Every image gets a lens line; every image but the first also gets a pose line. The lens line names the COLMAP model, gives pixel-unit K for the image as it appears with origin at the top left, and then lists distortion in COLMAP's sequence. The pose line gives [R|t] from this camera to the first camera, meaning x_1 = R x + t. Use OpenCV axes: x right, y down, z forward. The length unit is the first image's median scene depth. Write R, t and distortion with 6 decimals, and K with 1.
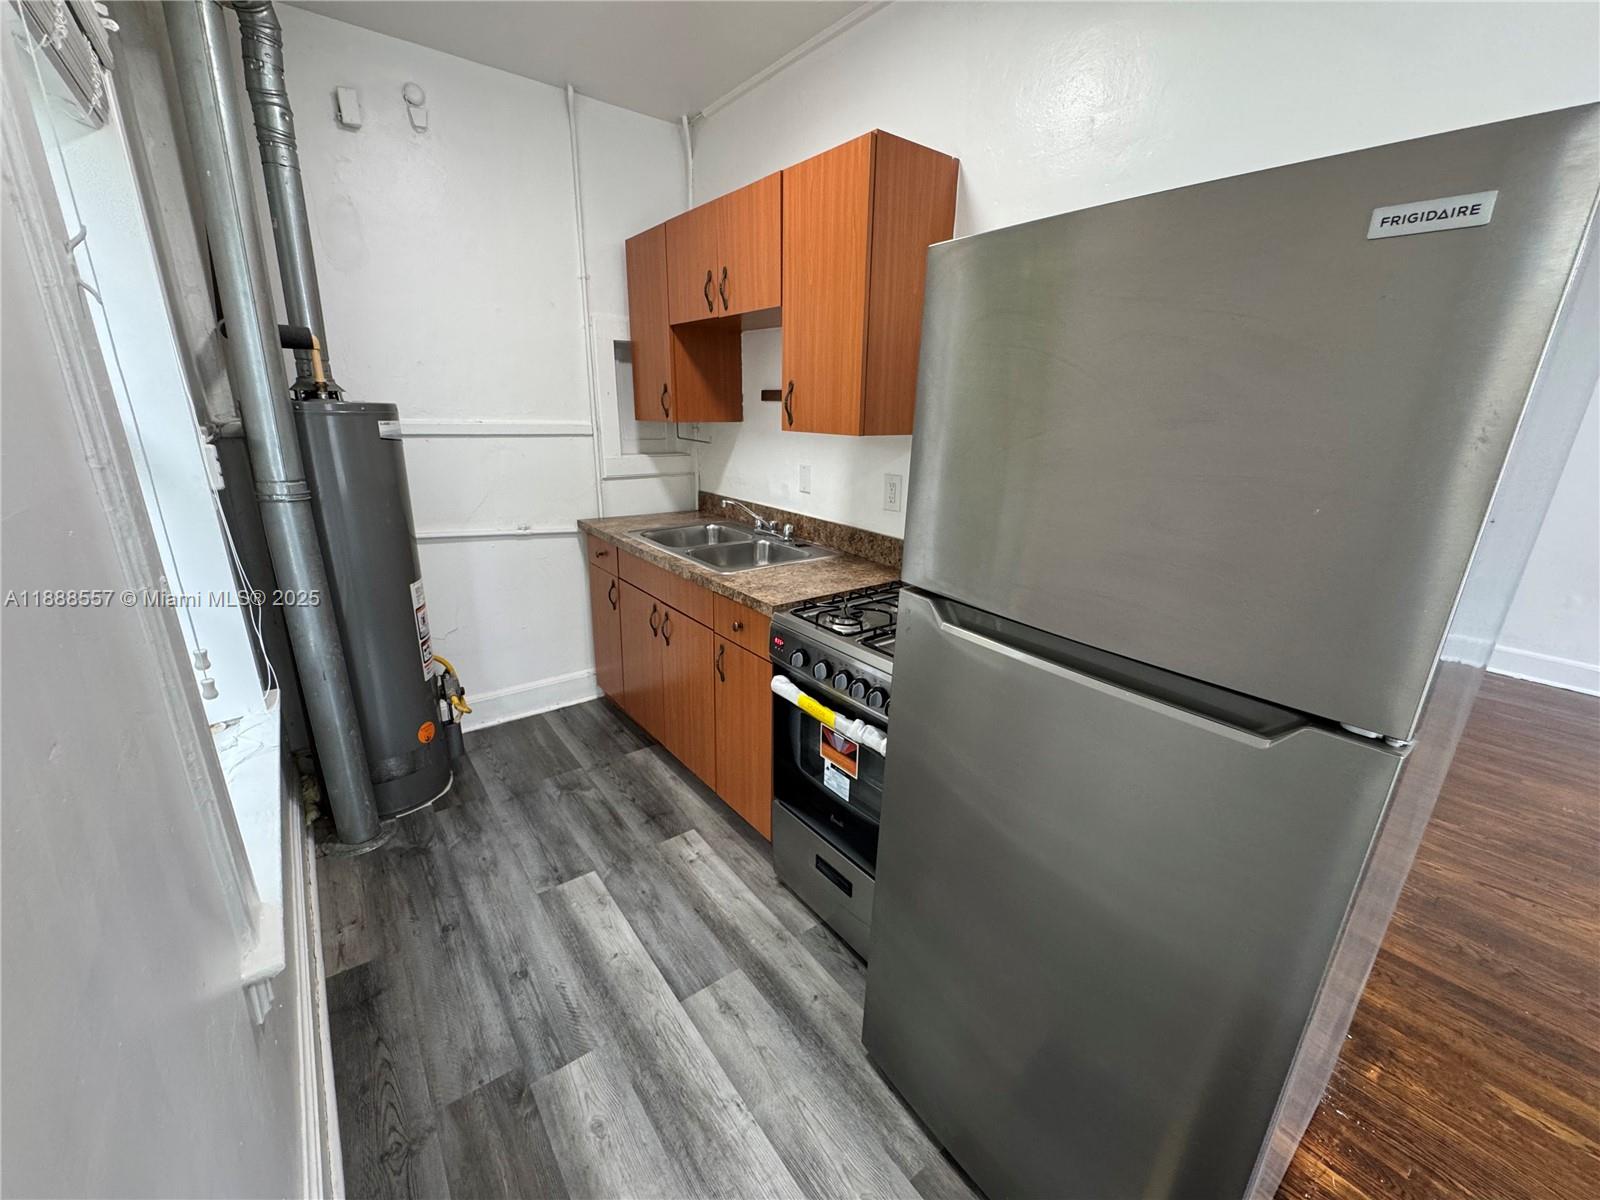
lens RADIAL K [[640.0, 0, 796.0], [0, 640.0, 602.6], [0, 0, 1]] dist [-0.002315, 0.000422]
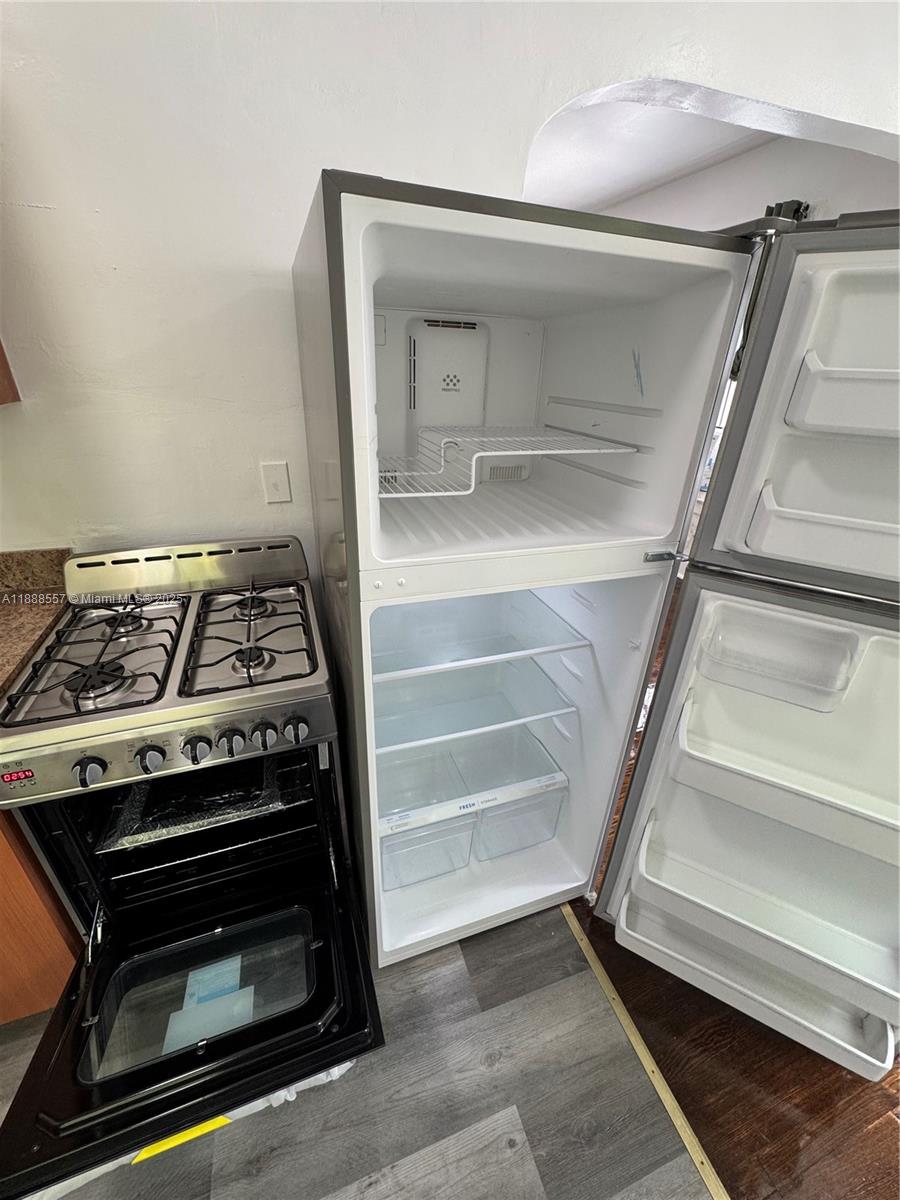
lens RADIAL K [[480.0, 0, 450.0], [0, 480.0, 600.0], [0, 0, 1]] dist [-0.002315, 0.000422]
pose [[0.311373, -0.434323, 0.845228, -0.185910], [0.260141, 0.894426, 0.363770, -0.131539], [-0.913988, 0.106610, 0.391485, 0.363720]]
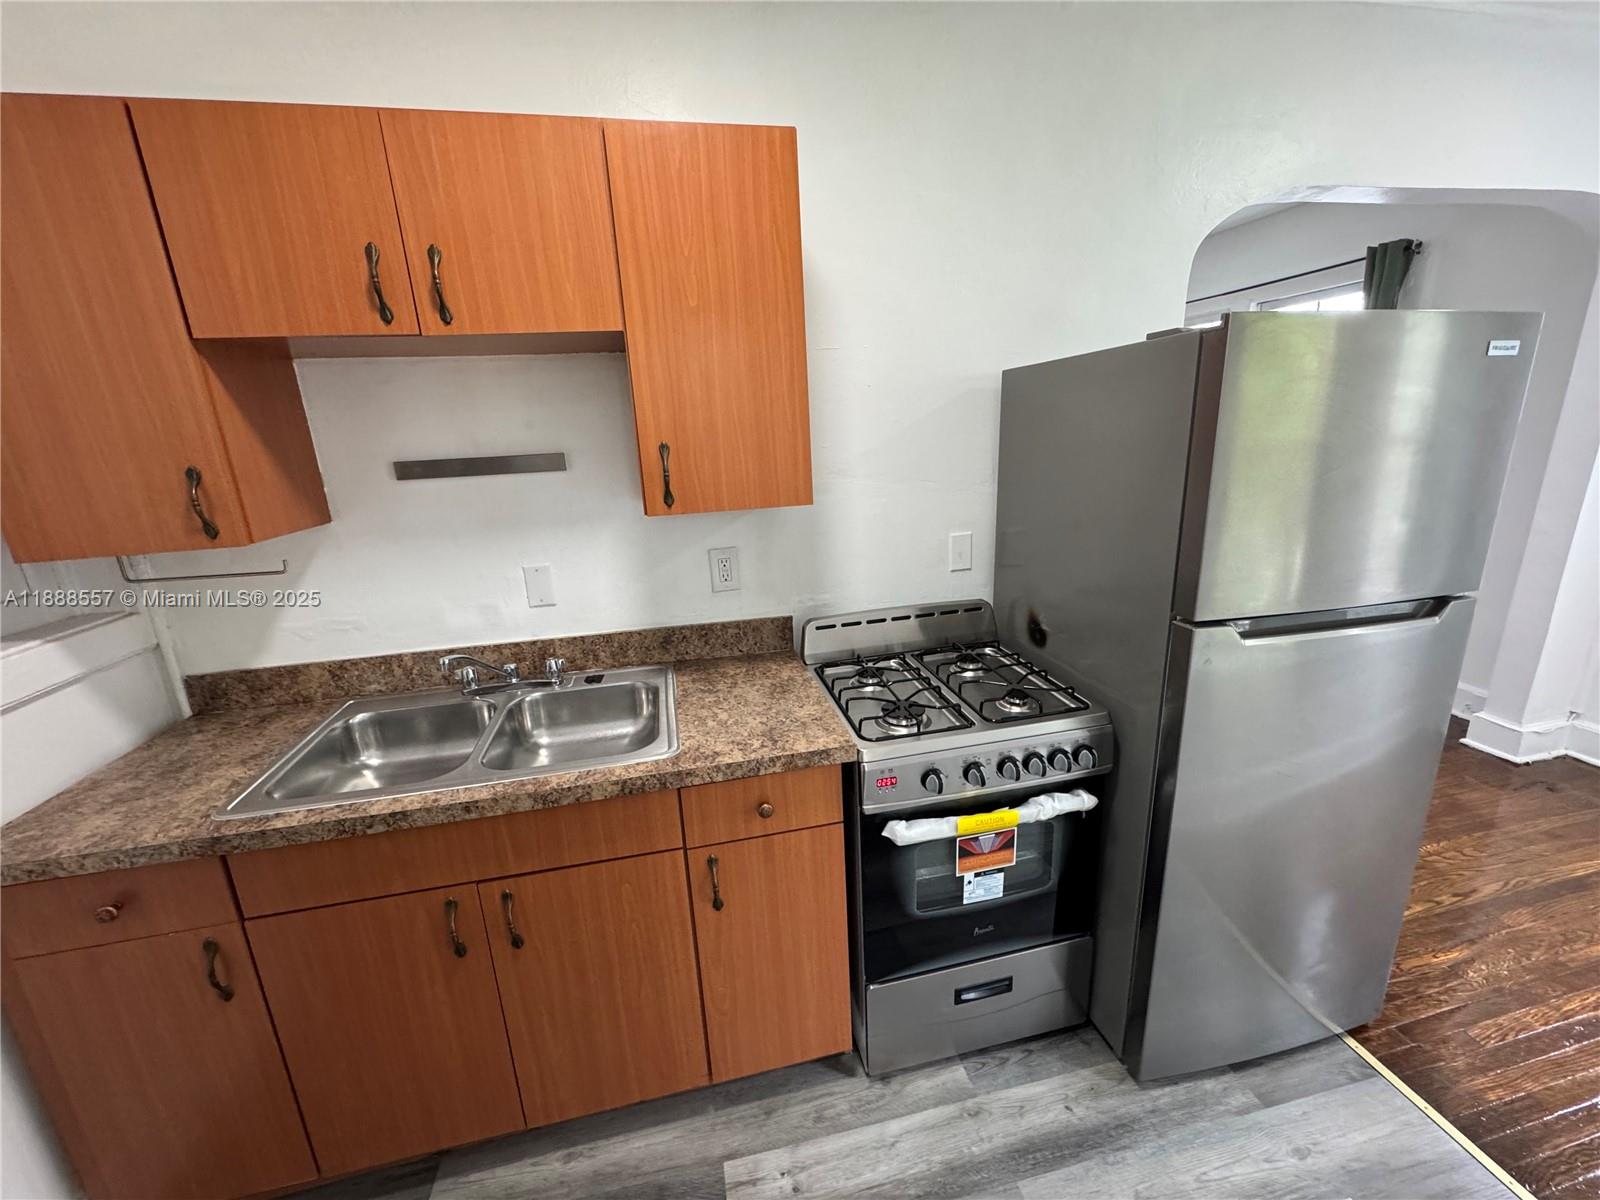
lens RADIAL K [[640.0, 0, 796.0], [0, 640.0, 602.6], [0, 0, 1]] dist [-0.002315, 0.000422]
pose [[0.426125, -0.274642, 0.861968, -0.574744], [0.321022, 0.936704, 0.139753, -0.239097], [-0.845791, 0.217159, 0.487319, 0.591887]]
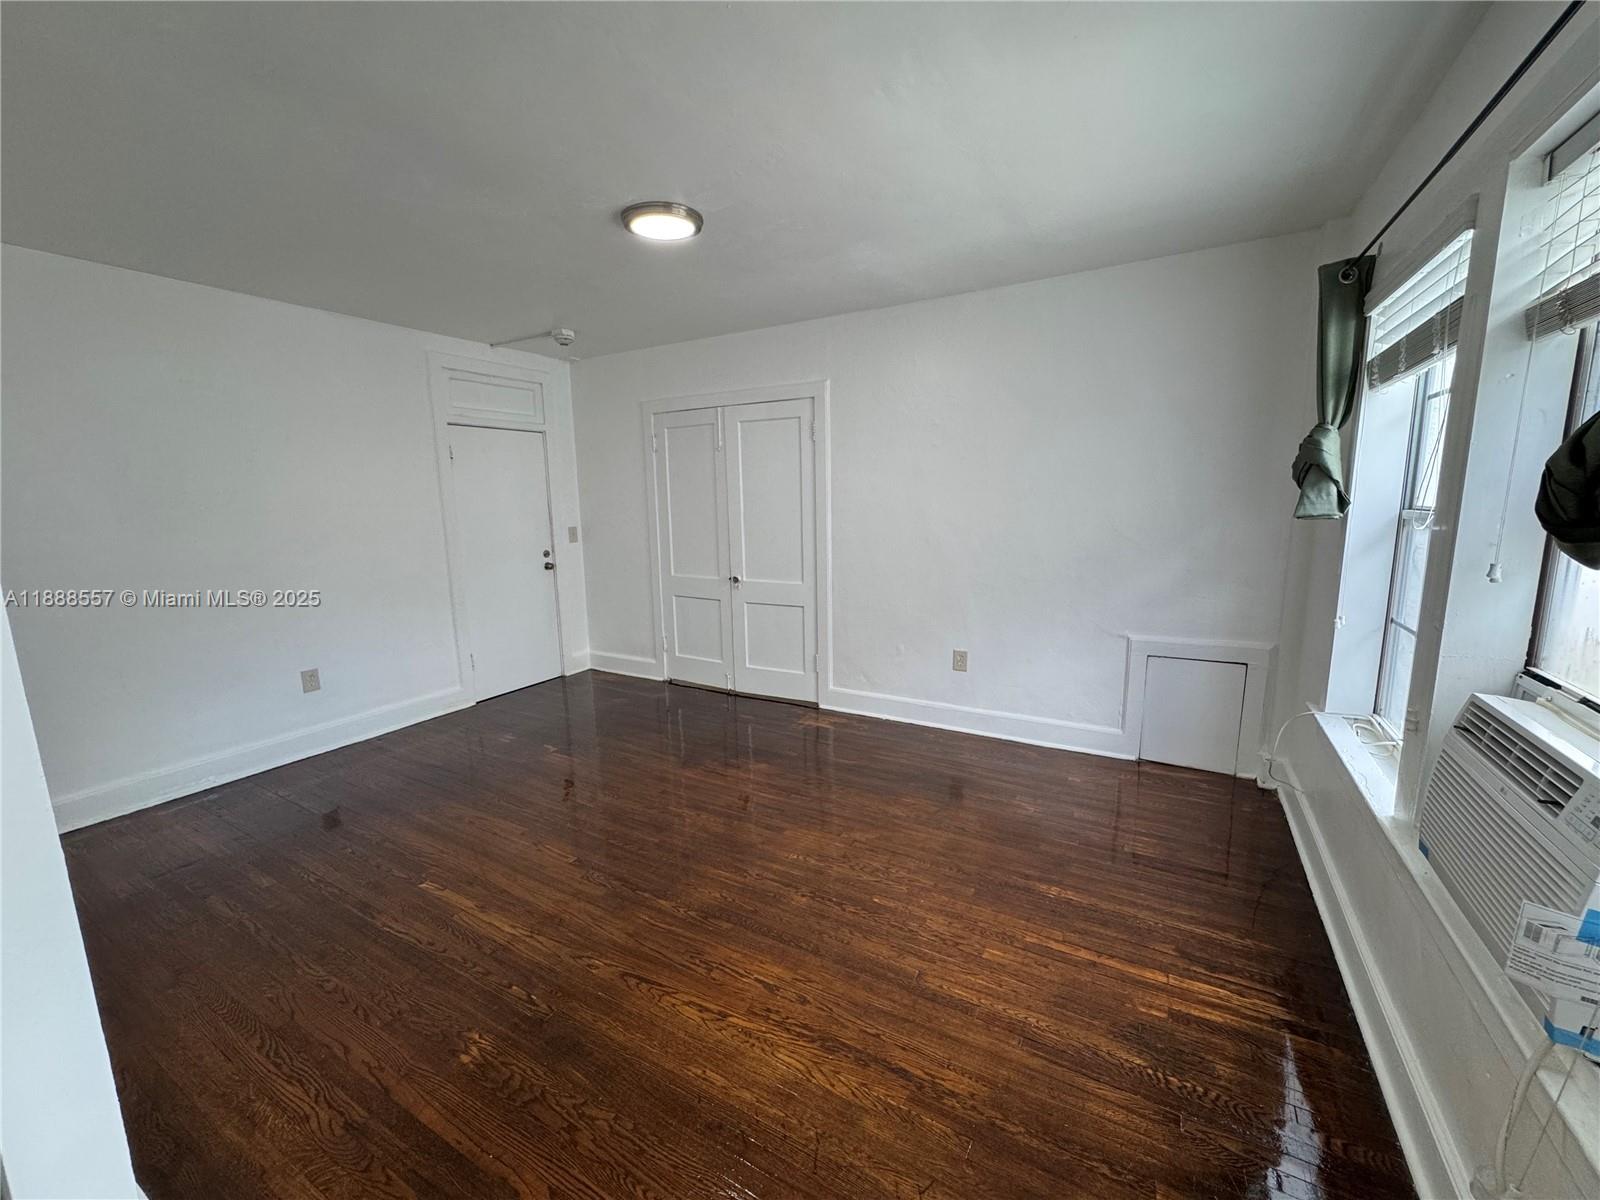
lens RADIAL K [[640.0, 0, 796.0], [0, 640.0, 602.6], [0, 0, 1]] dist [-0.002315, 0.000422]
pose [[0.925617, -0.095541, 0.366204, 1.043917], [0.143881, 0.983793, -0.107007, 0.021349], [-0.350045, 0.151737, 0.924362, -0.081809]]
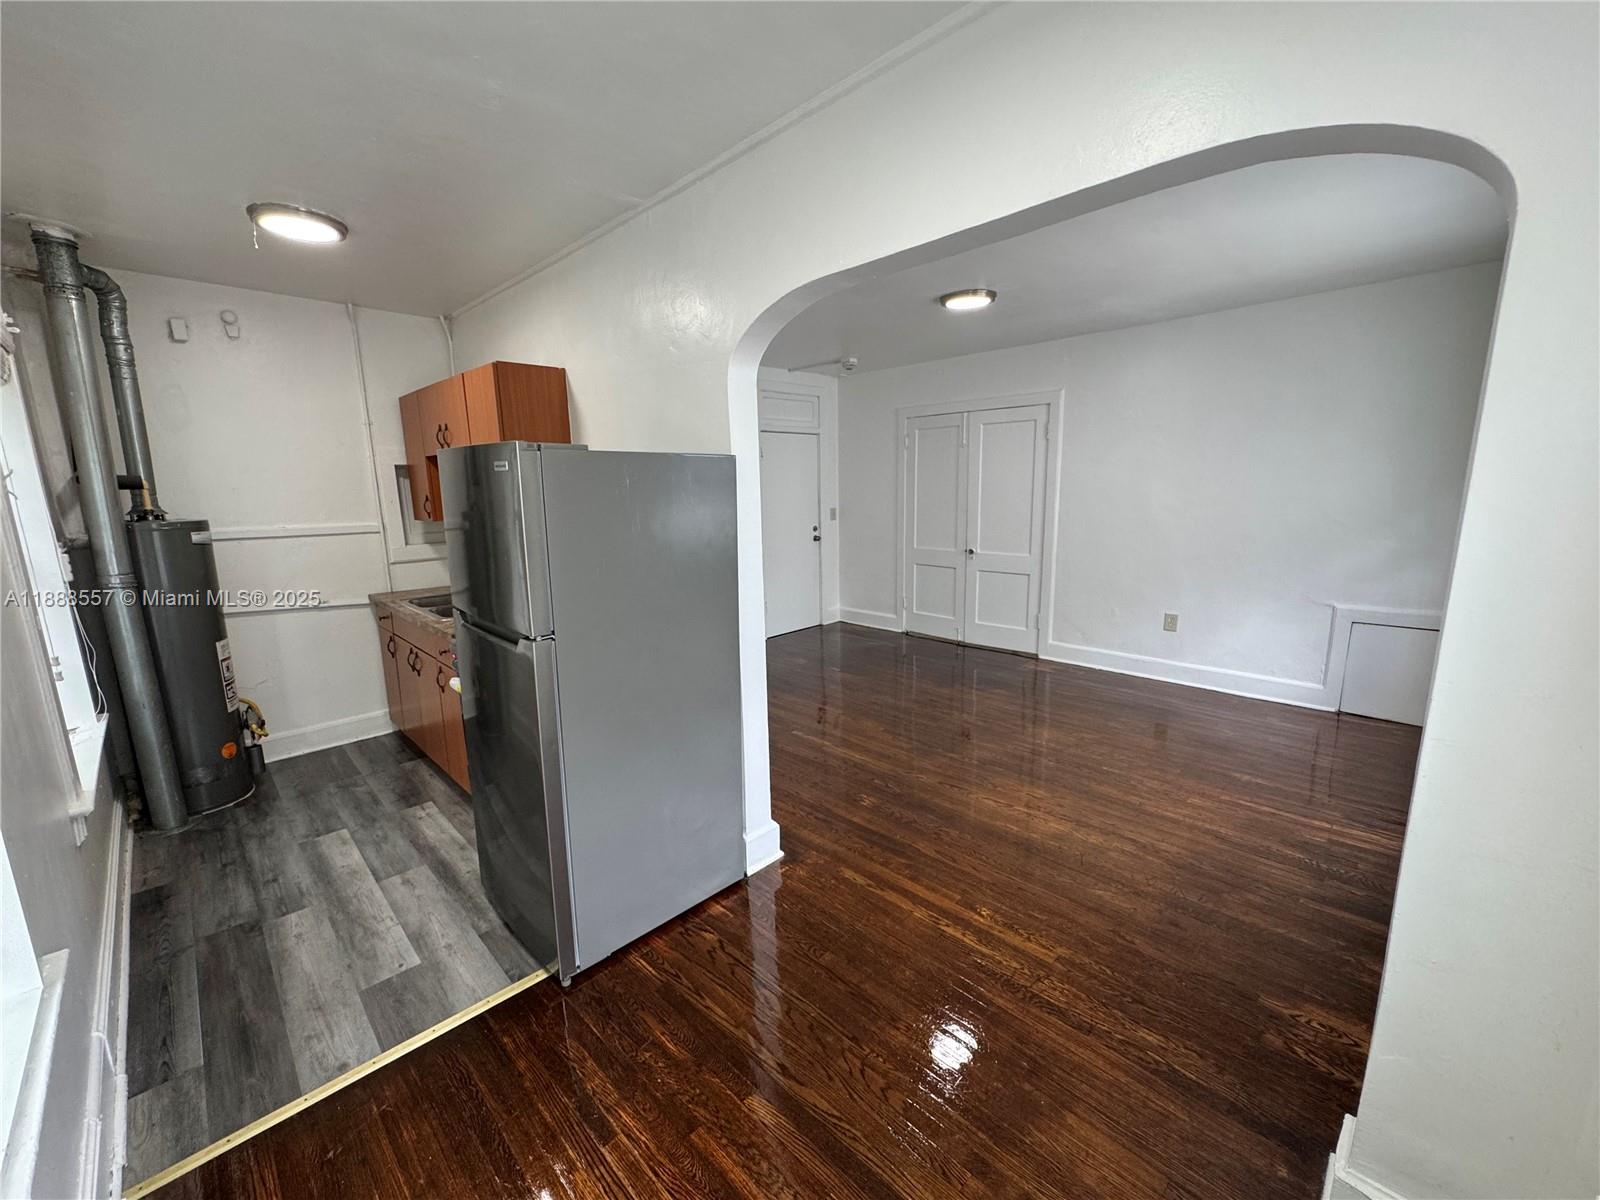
lens RADIAL K [[645.0, 0, 794.3], [0, 645.0, 602.2], [0, 0, 1]] dist [0.000245, 0.000385]
pose [[0.991639, -0.060180, 0.114147, 0.566840], [0.072921, 0.991148, -0.110944, 0.148826], [-0.106460, 0.118340, 0.987250, -0.625850]]
